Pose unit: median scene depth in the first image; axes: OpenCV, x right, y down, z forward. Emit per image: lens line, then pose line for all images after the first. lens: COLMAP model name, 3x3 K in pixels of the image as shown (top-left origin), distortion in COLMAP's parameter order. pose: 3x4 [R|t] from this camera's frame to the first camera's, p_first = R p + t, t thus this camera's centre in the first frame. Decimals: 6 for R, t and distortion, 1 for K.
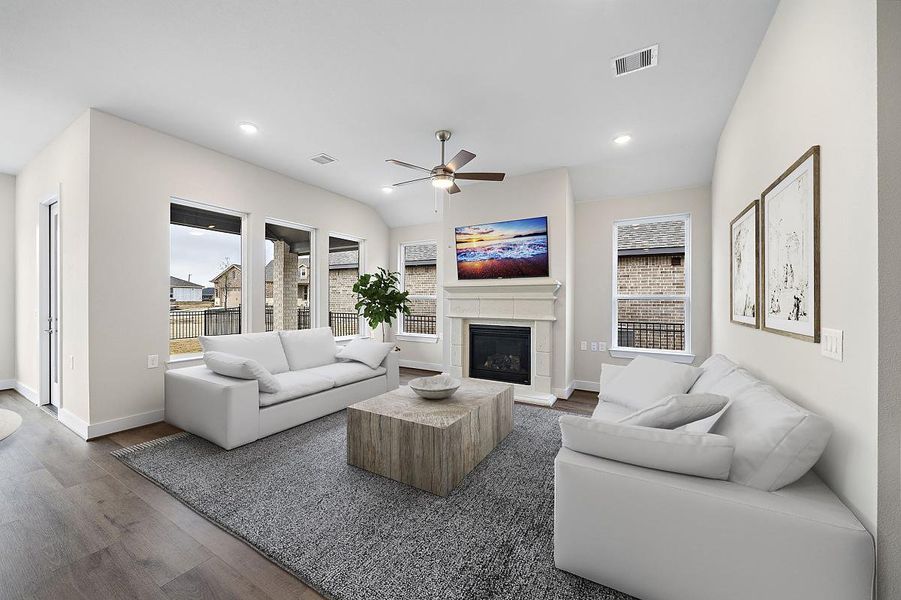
lens RADIAL K [[351.9, 0, 436.0], [0, 351.9, 302.5], [0, 0, 1]] dist [0.000026, -0.000055]
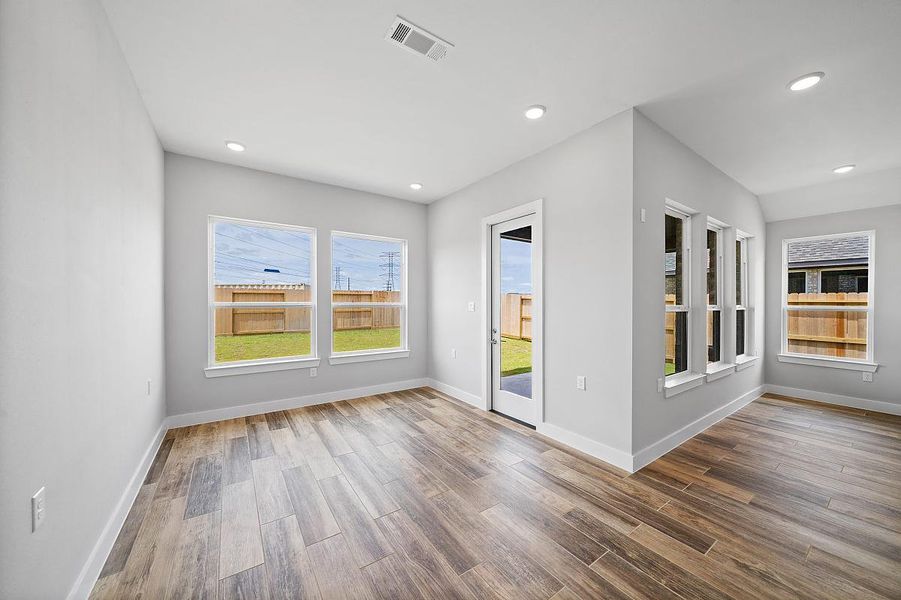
lens RADIAL K [[320.1, 0, 453.6], [0, 320.1, 302.8], [0, 0, 1]] dist [-0.002615, -0.000164]
pose [[0.921889, 0.005252, -0.387419, -1.278142], [-0.004489, 0.999986, 0.002873, -0.064736], [0.387429, -0.000910, 0.921899, 0.125086]]
